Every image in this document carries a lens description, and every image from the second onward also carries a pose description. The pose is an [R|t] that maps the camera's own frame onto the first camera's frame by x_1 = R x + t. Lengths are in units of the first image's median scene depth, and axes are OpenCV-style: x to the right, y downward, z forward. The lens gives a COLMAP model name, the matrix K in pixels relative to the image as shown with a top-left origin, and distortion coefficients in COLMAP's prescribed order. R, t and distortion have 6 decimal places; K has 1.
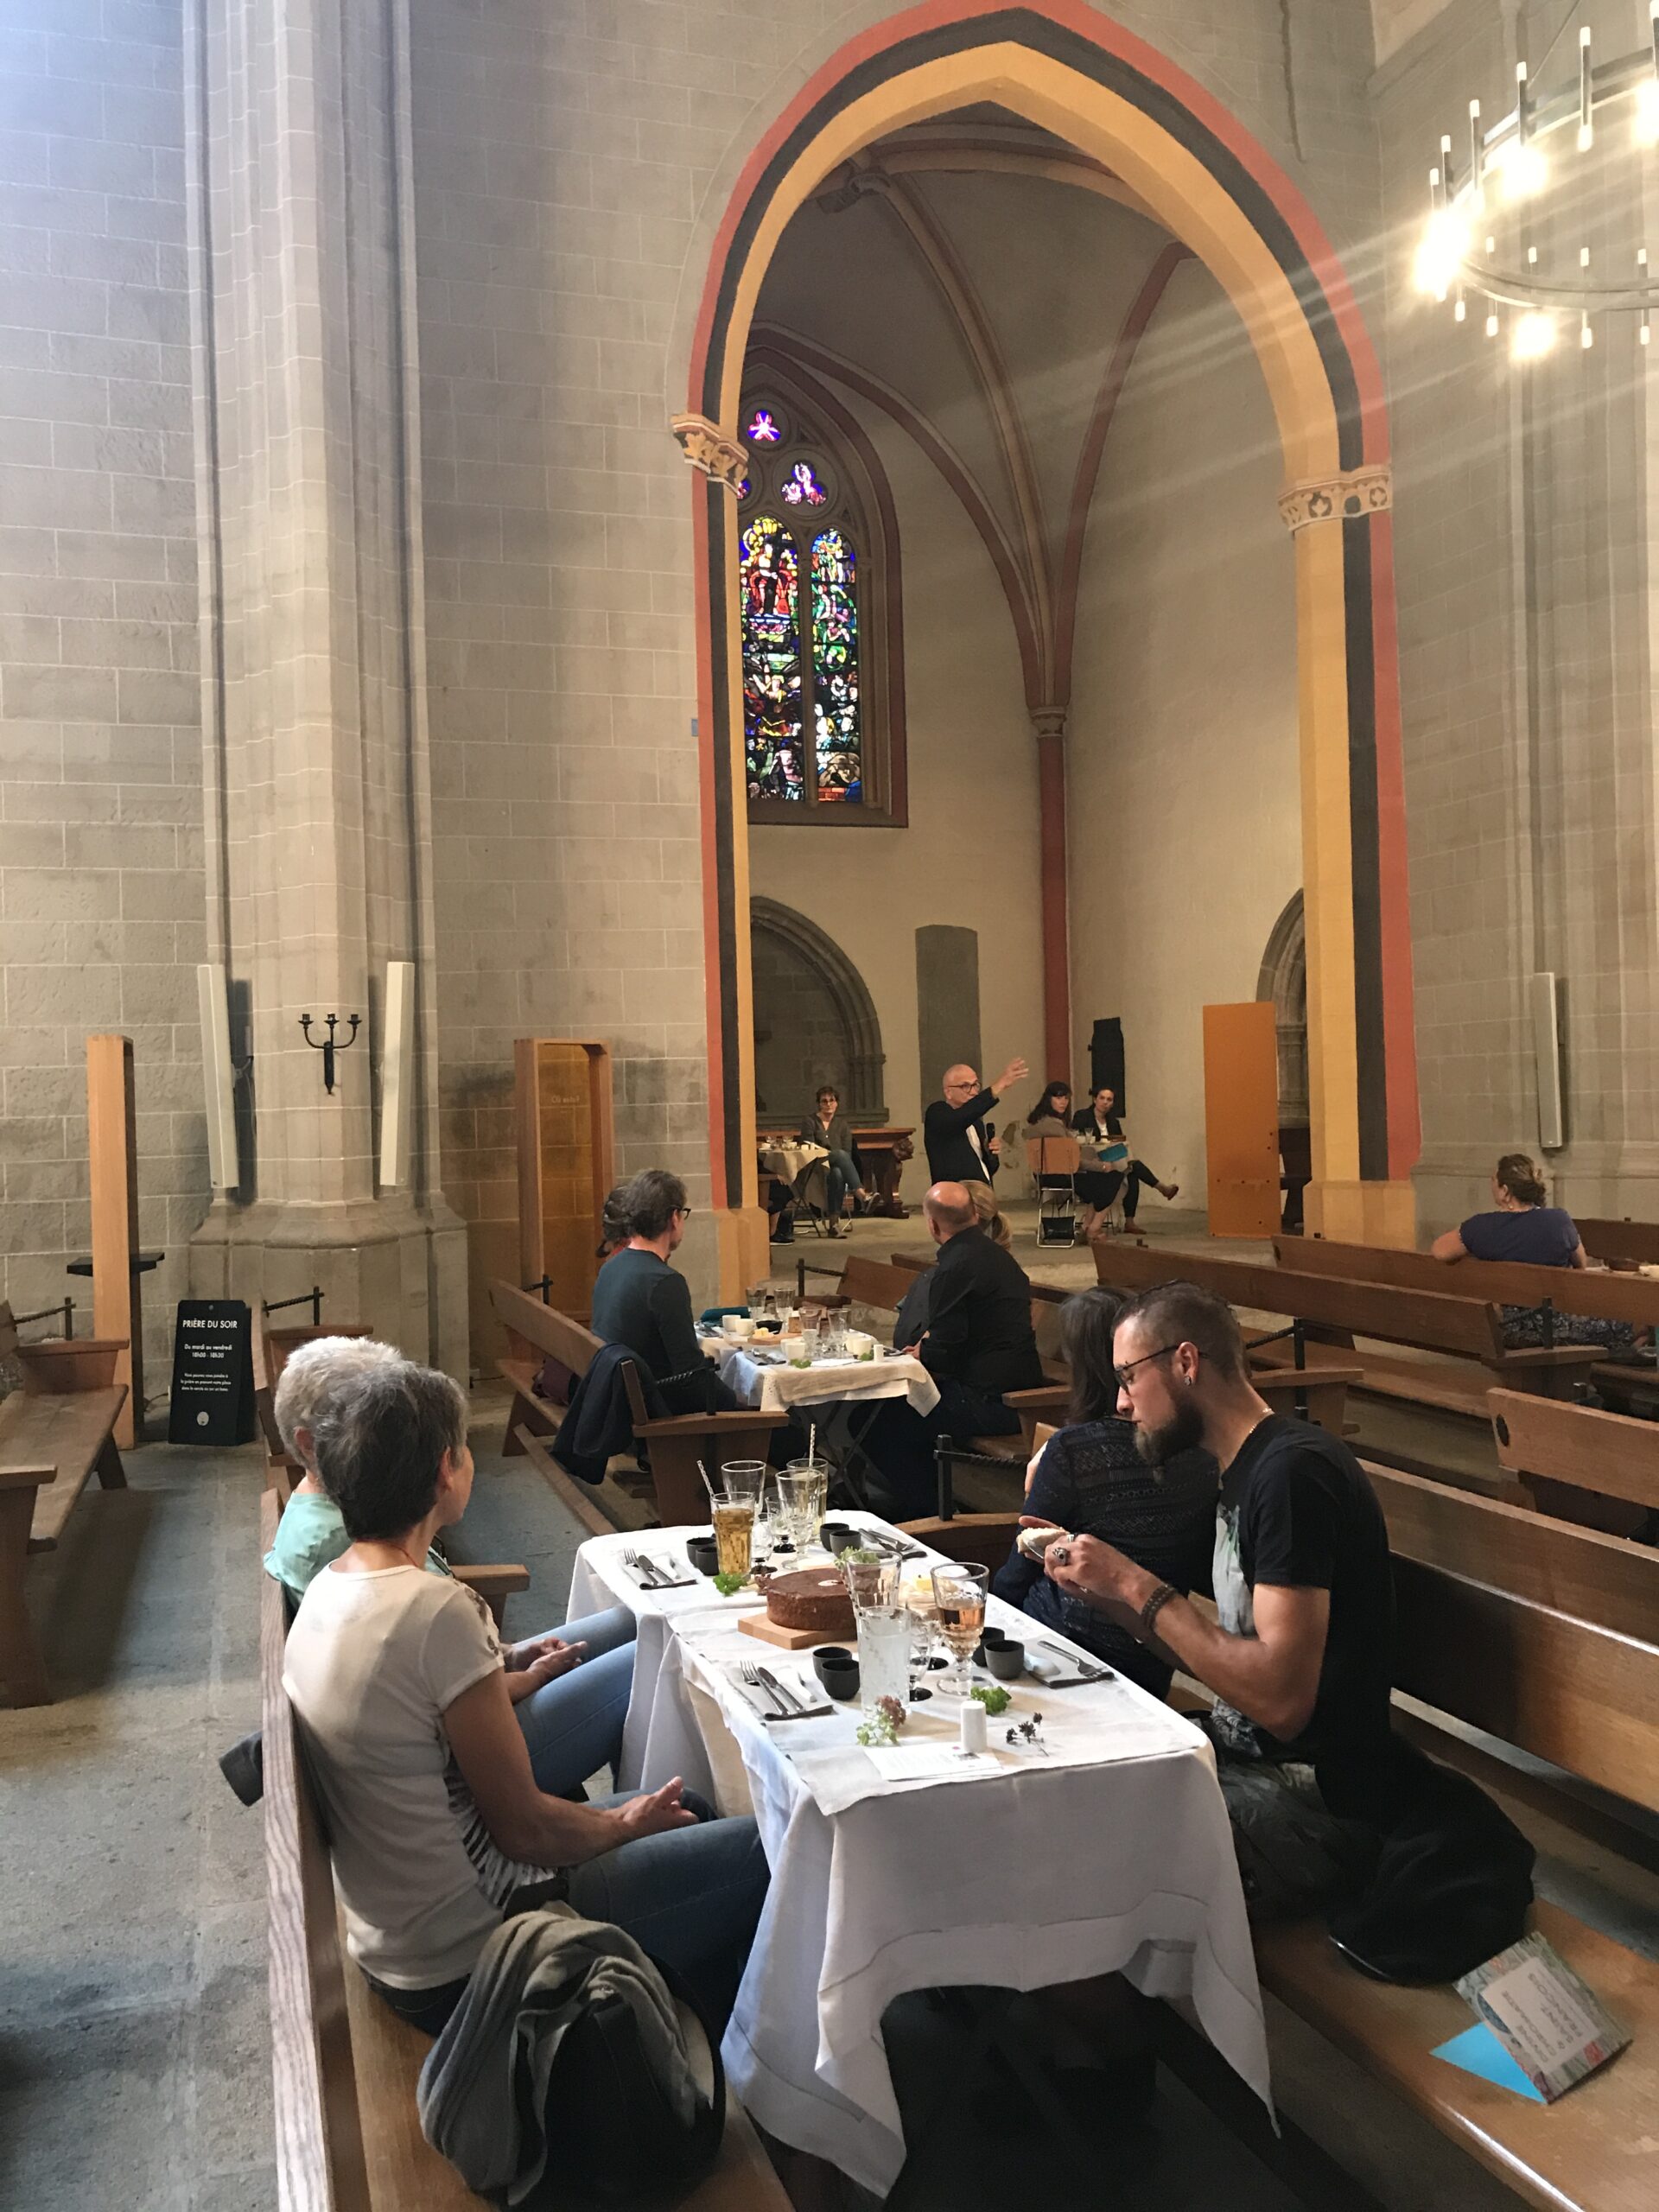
lens RADIAL K [[1805.1, 0, 837.5], [0, 1805.1, 1098.4], [0, 0, 1]] dist [0.041324, -0.055357]
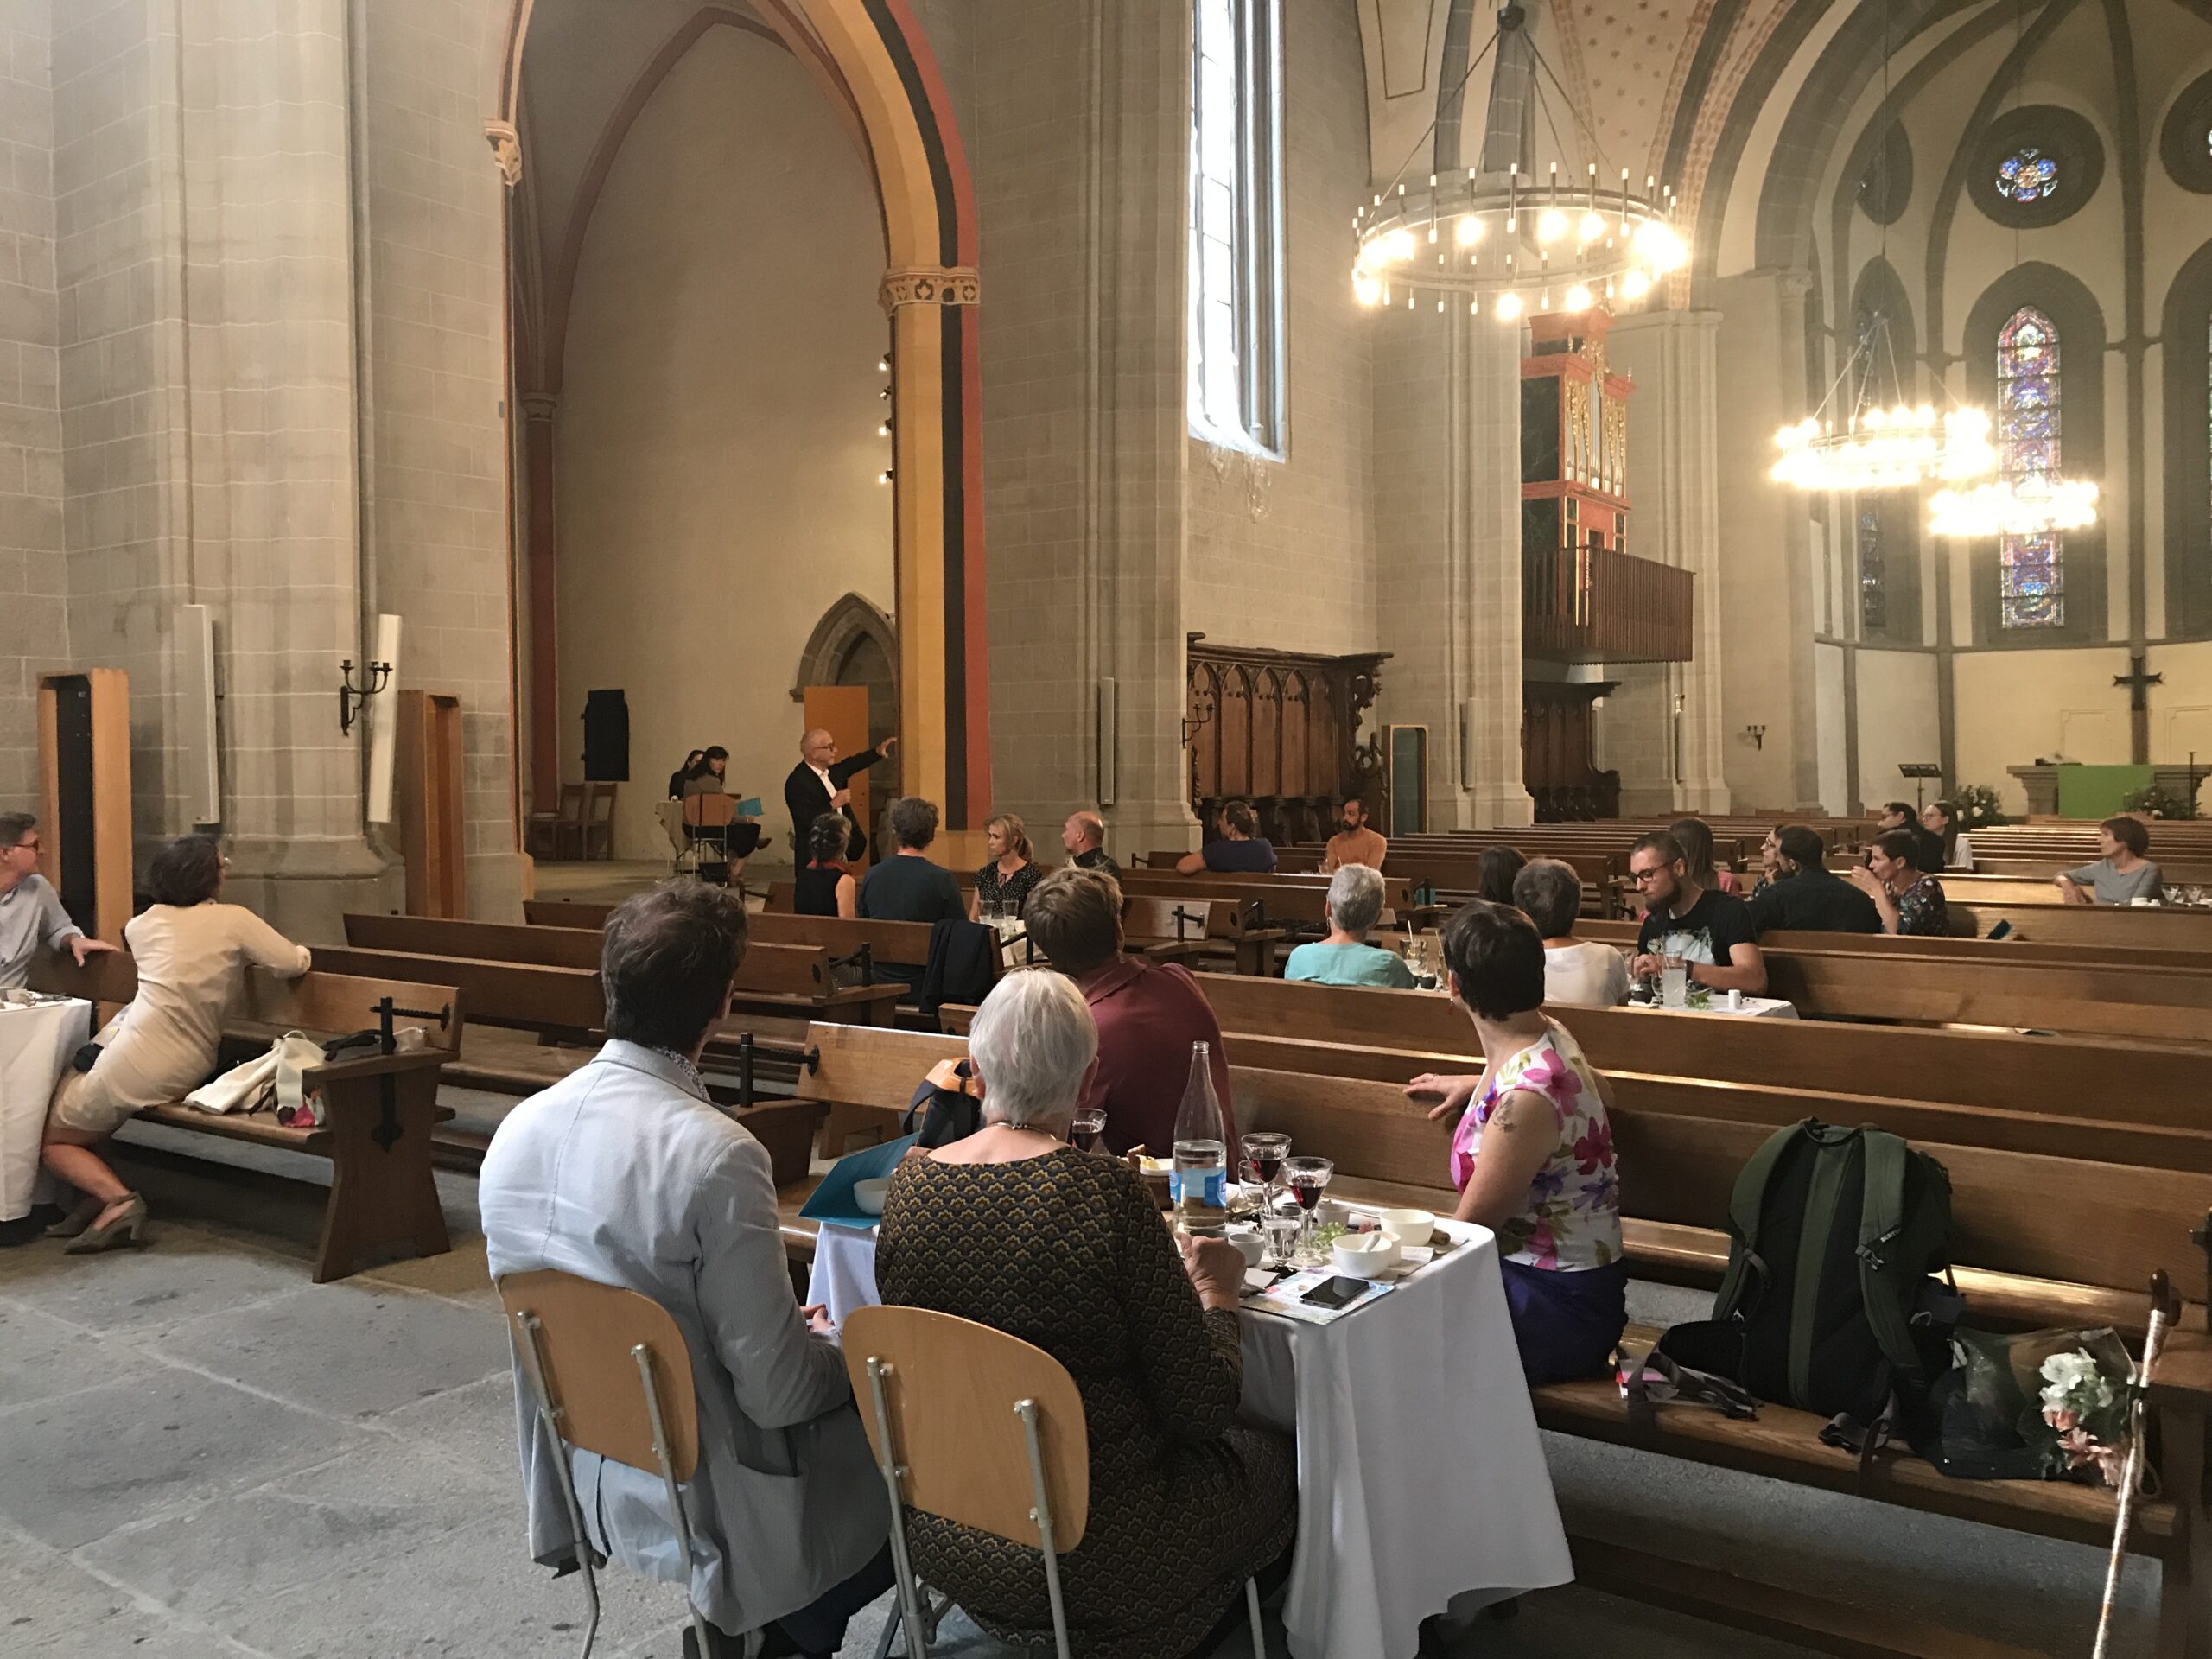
lens RADIAL K [[1805.1, 0, 1093.2], [0, 1805.1, 830.2], [0, 0, 1]] dist [0.041324, -0.055357]
pose [[0.810573, 0.003333, 0.585627, -0.429055], [-0.020727, 0.999521, 0.022999, 0.015160], [-0.585270, -0.030781, 0.810254, -0.102501]]
